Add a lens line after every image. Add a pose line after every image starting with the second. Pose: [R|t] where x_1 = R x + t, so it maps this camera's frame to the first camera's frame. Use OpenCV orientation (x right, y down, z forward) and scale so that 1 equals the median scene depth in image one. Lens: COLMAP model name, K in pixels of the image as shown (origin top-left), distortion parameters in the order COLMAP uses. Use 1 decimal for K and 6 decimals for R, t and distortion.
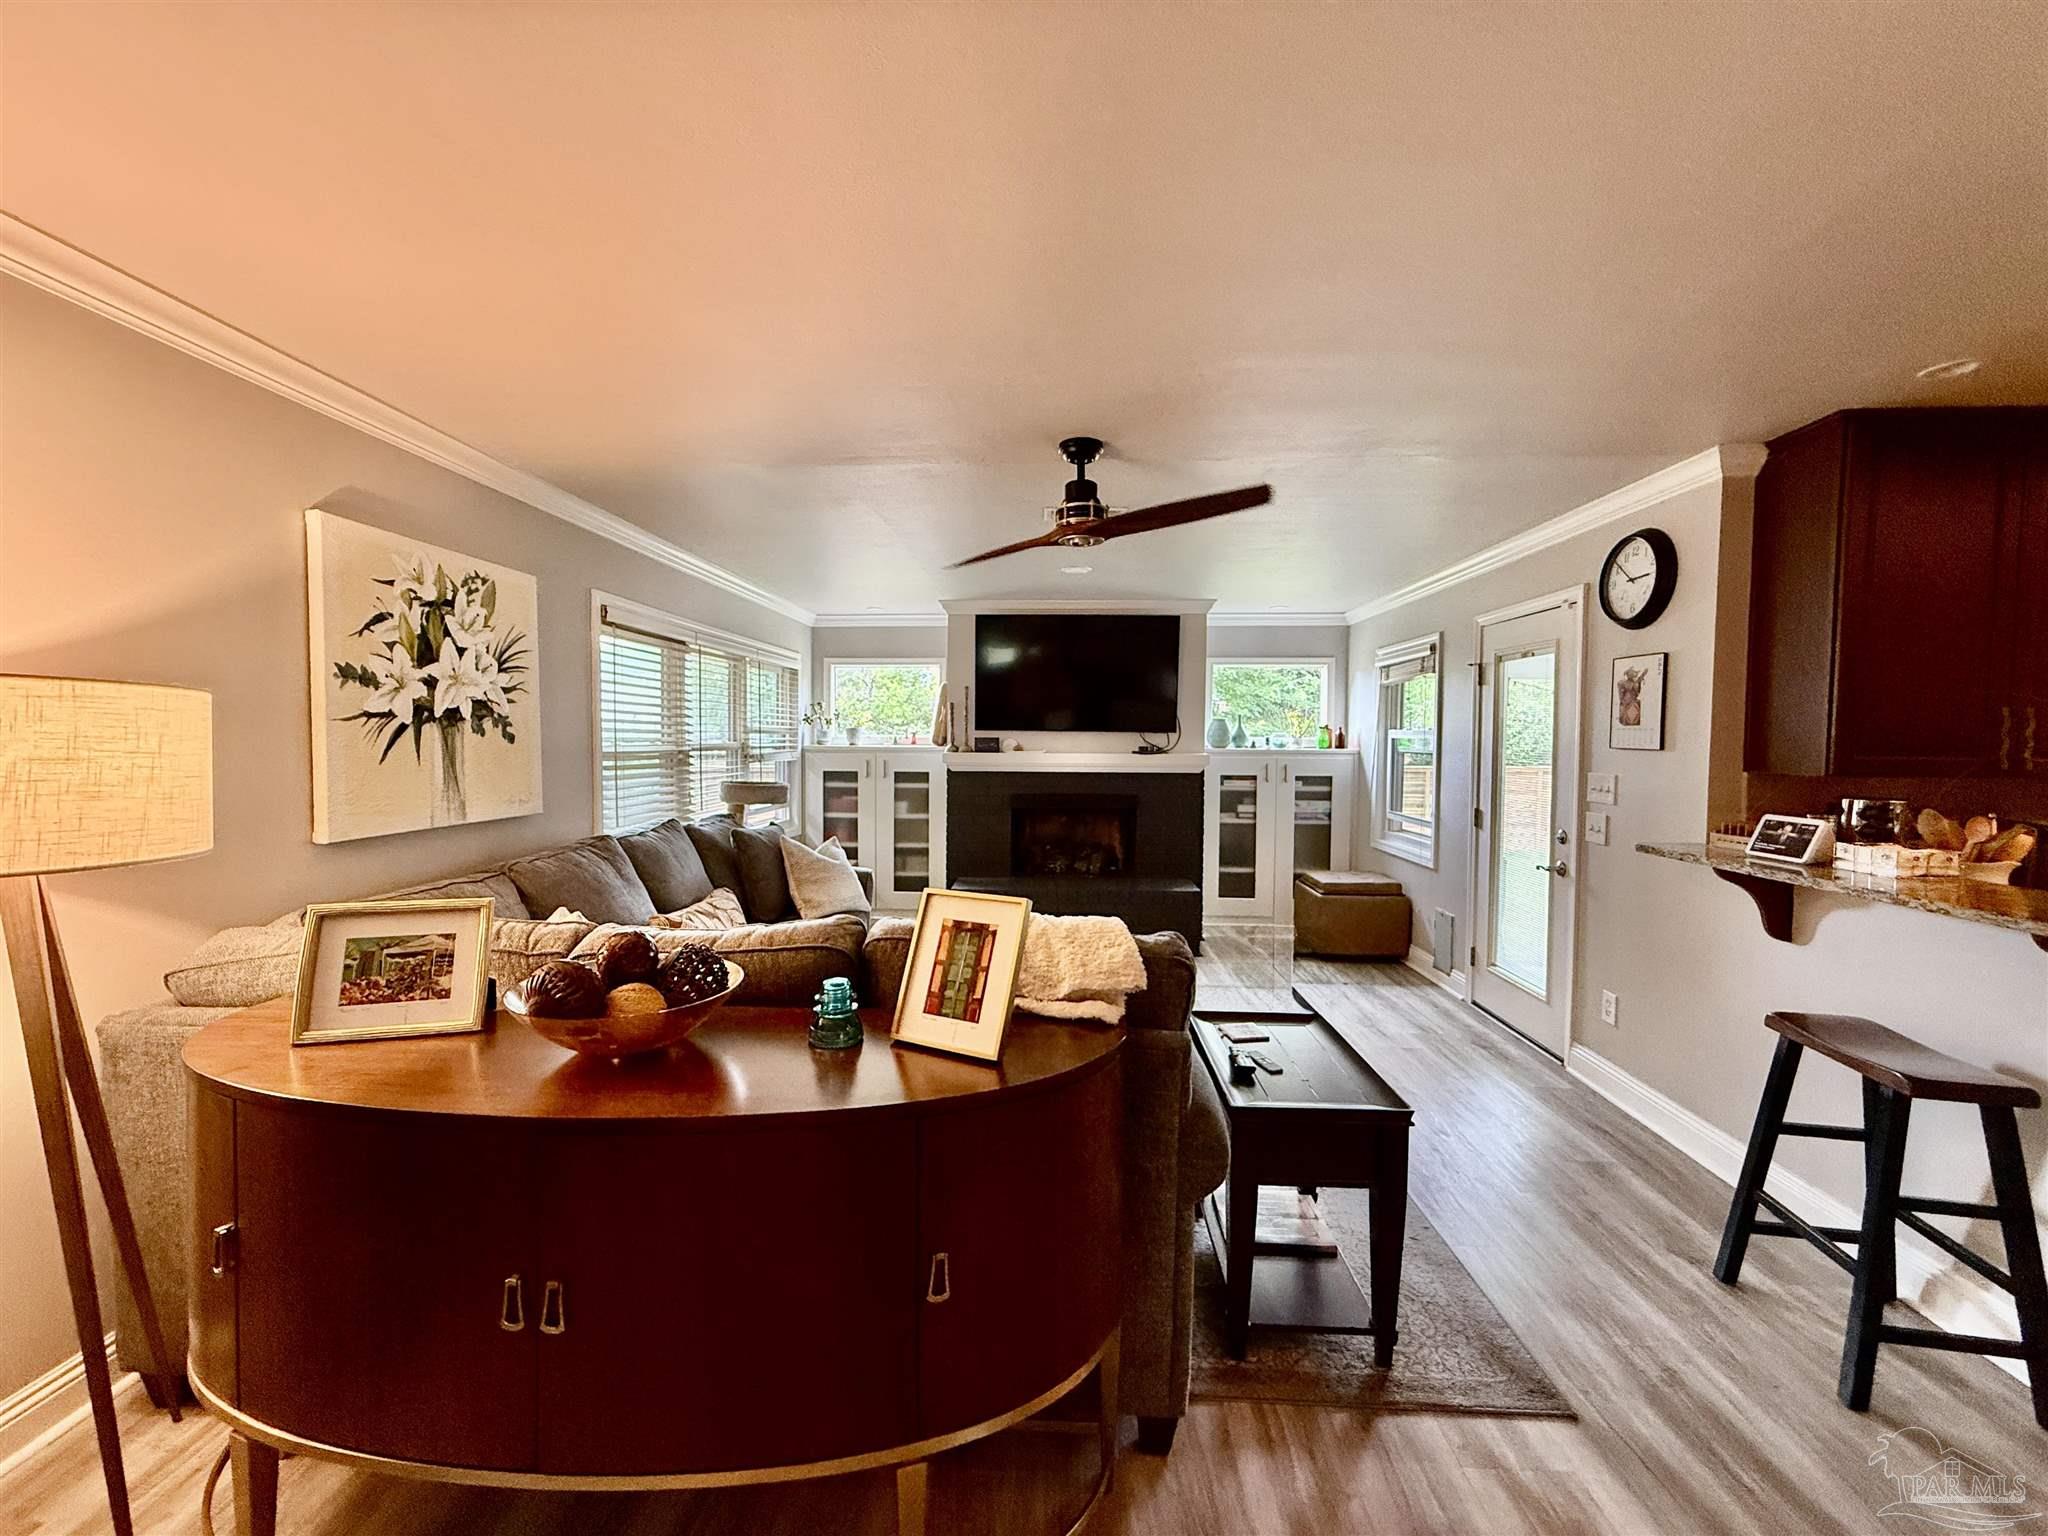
lens RADIAL K [[815.0, 0, 1021.8], [0, 815.0, 768.8], [0, 0, 1]] dist [-0.001047, 0.000557]
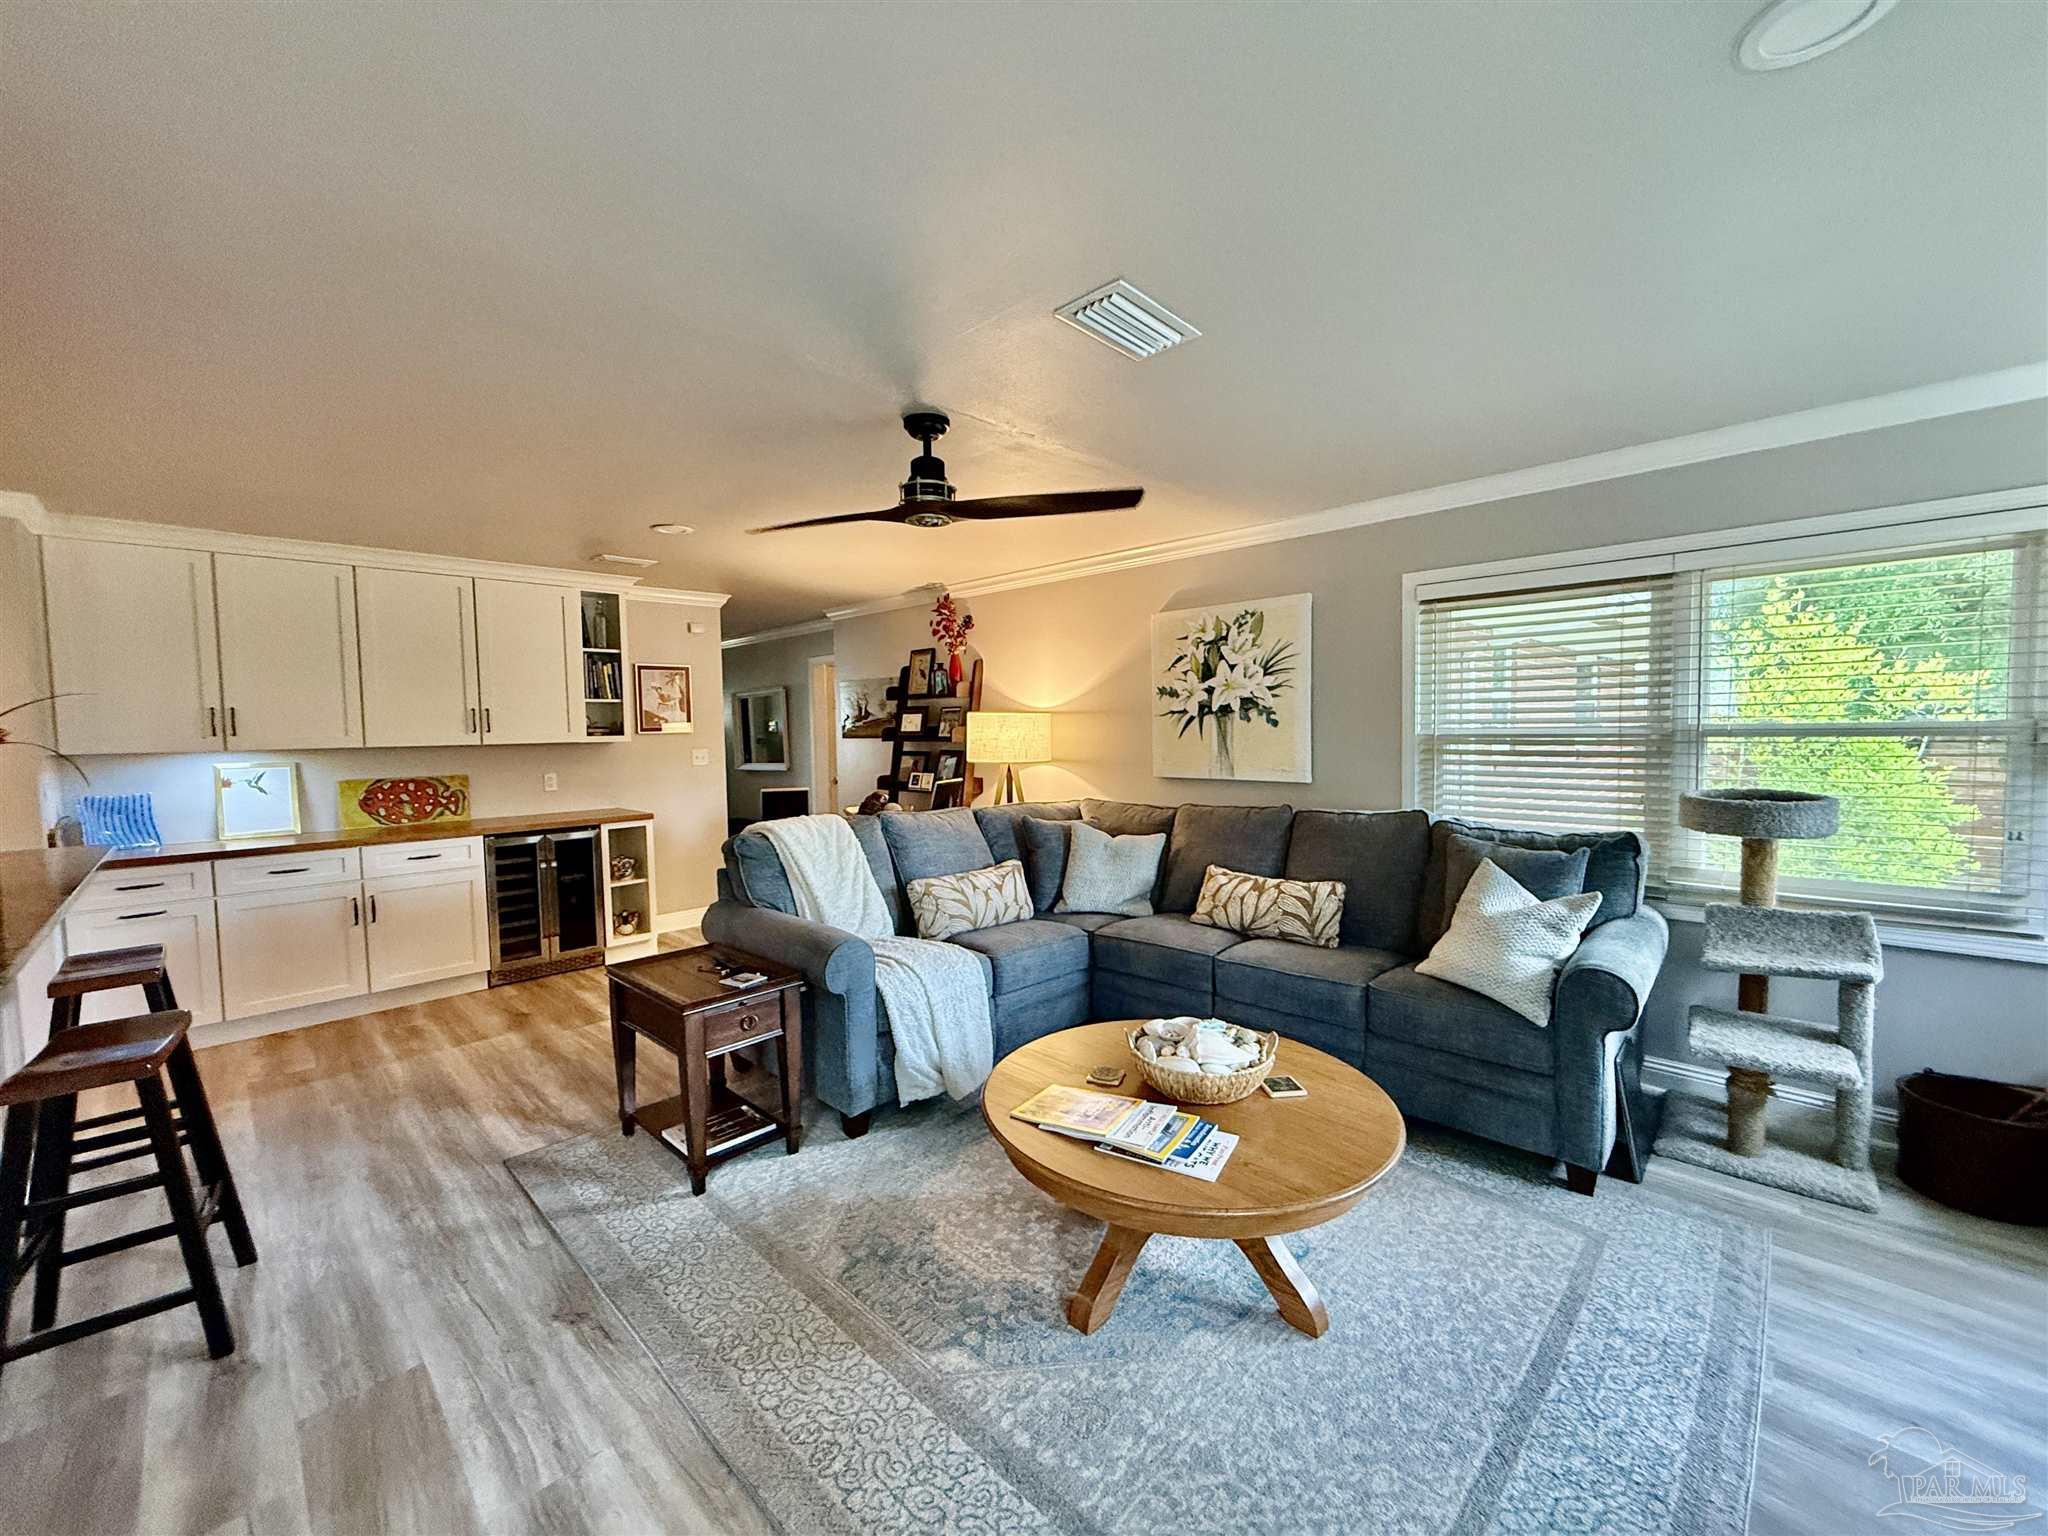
lens RADIAL K [[815.0, 0, 1021.8], [0, 815.0, 768.8], [0, 0, 1]] dist [-0.001047, 0.000557]
pose [[-0.664155, 0.044512, -0.746269, 0.734899], [-0.014753, 0.997251, 0.072612, -0.059188], [0.747449, 0.059235, -0.661673, 1.743988]]
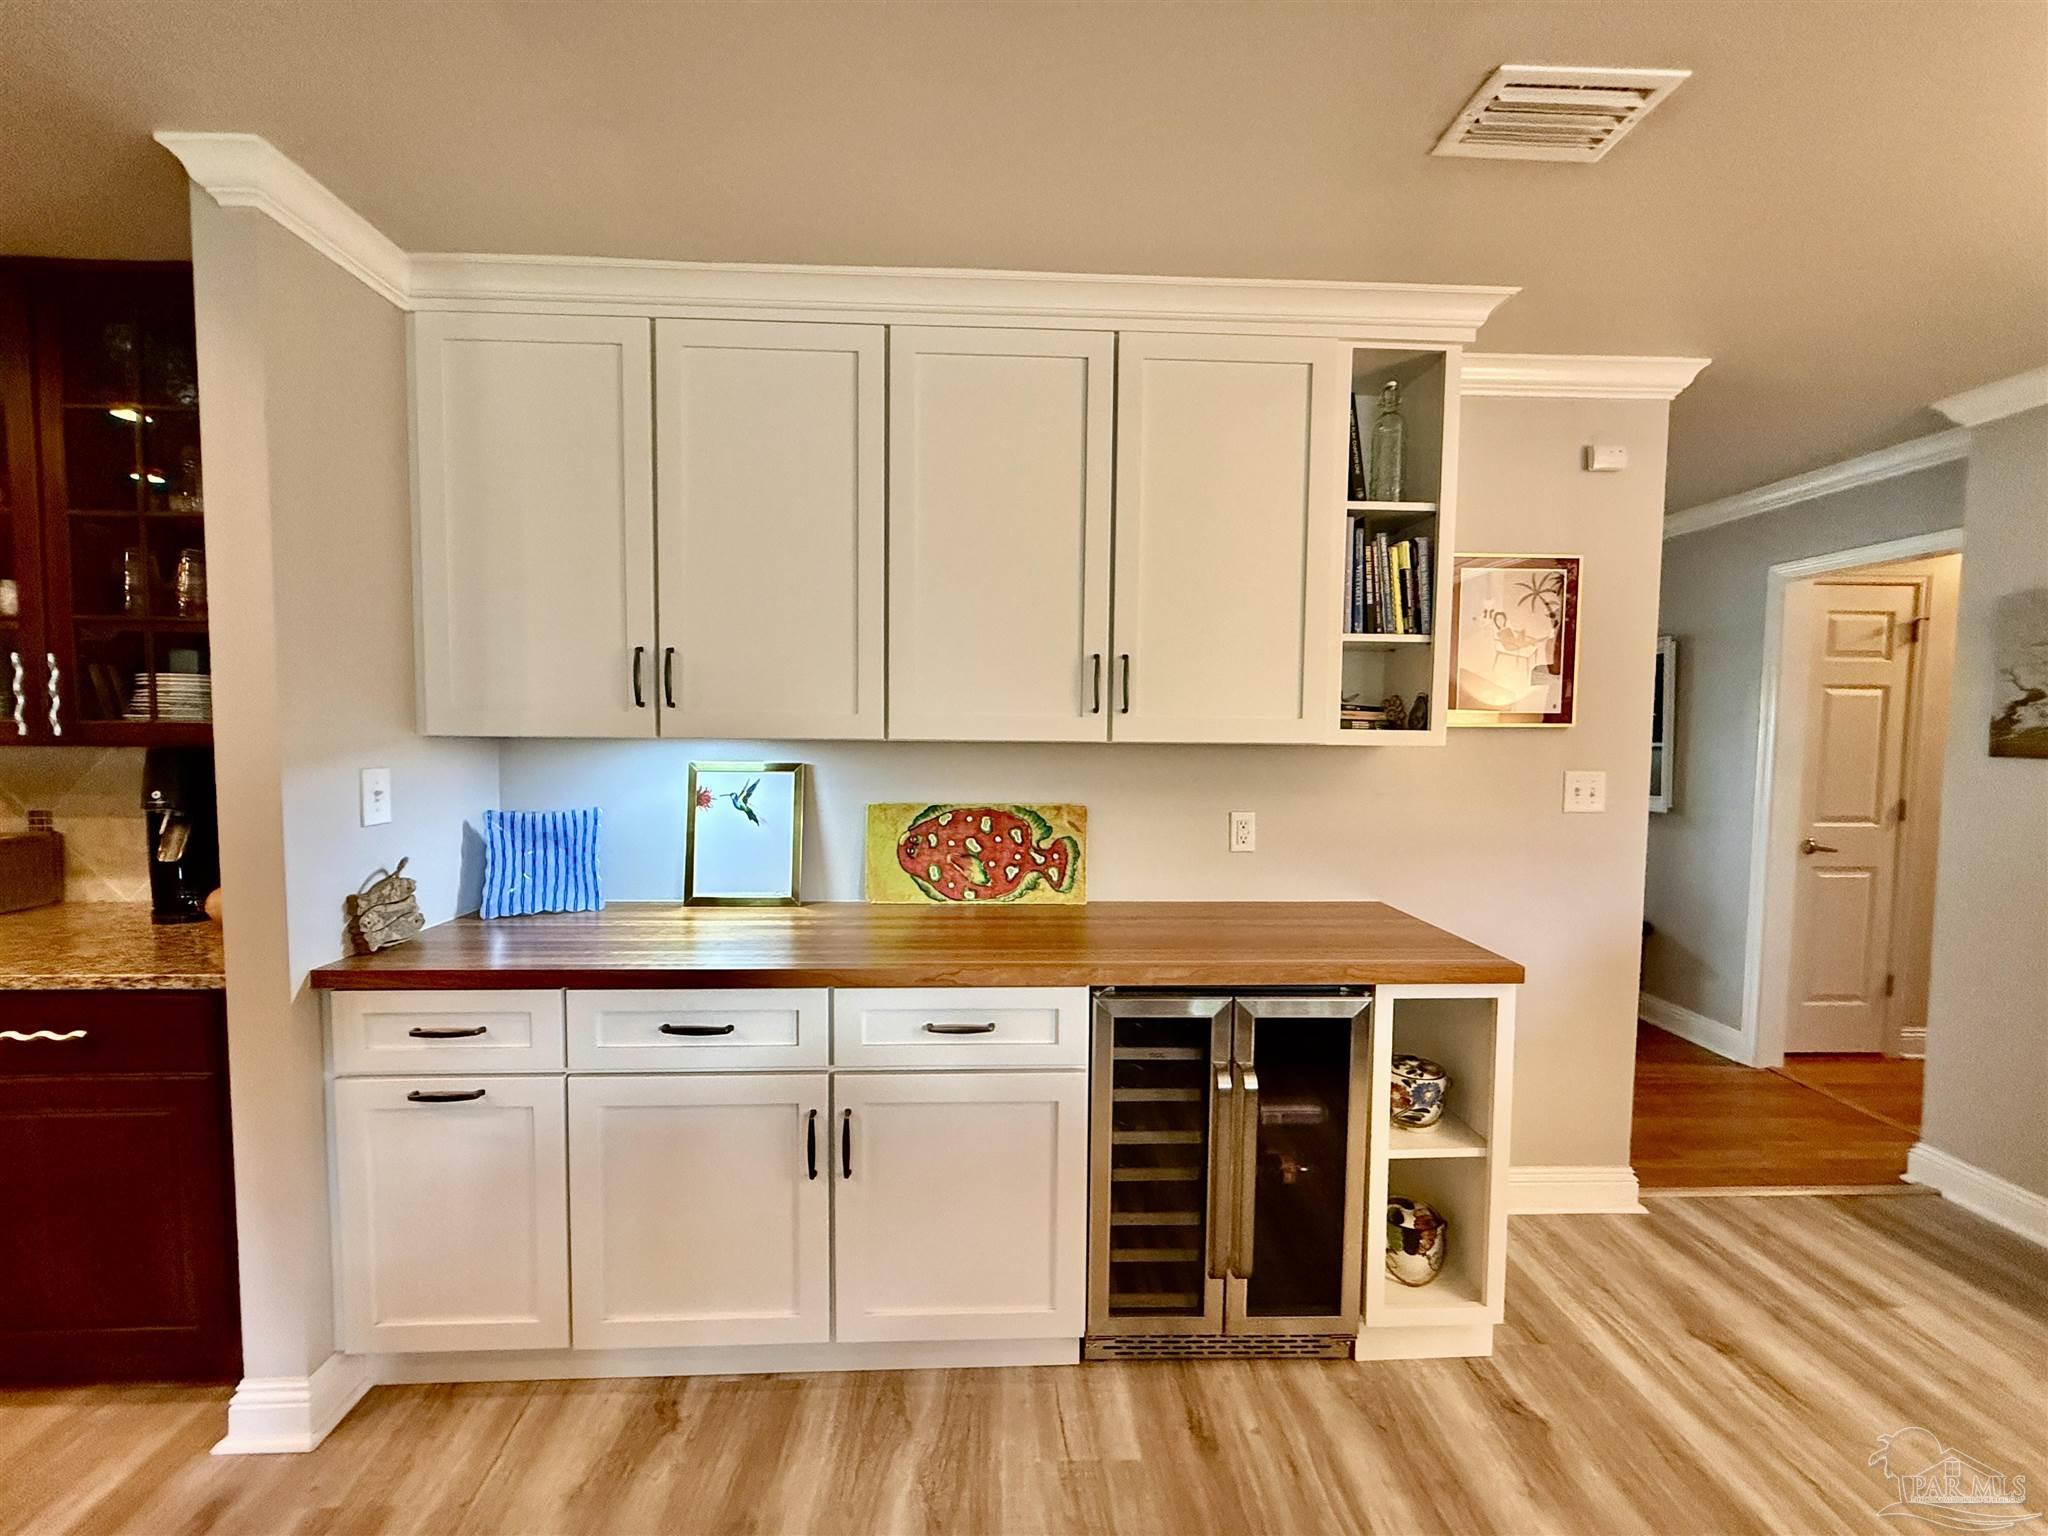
lens RADIAL K [[815.0, 0, 1021.8], [0, 815.0, 768.8], [0, 0, 1]] dist [-0.001047, 0.000557]
pose [[-0.995471, -0.011370, -0.094378, 0.344302], [-0.020117, 0.995533, 0.092251, -0.008719], [0.092908, 0.093732, -0.991253, 0.435085]]
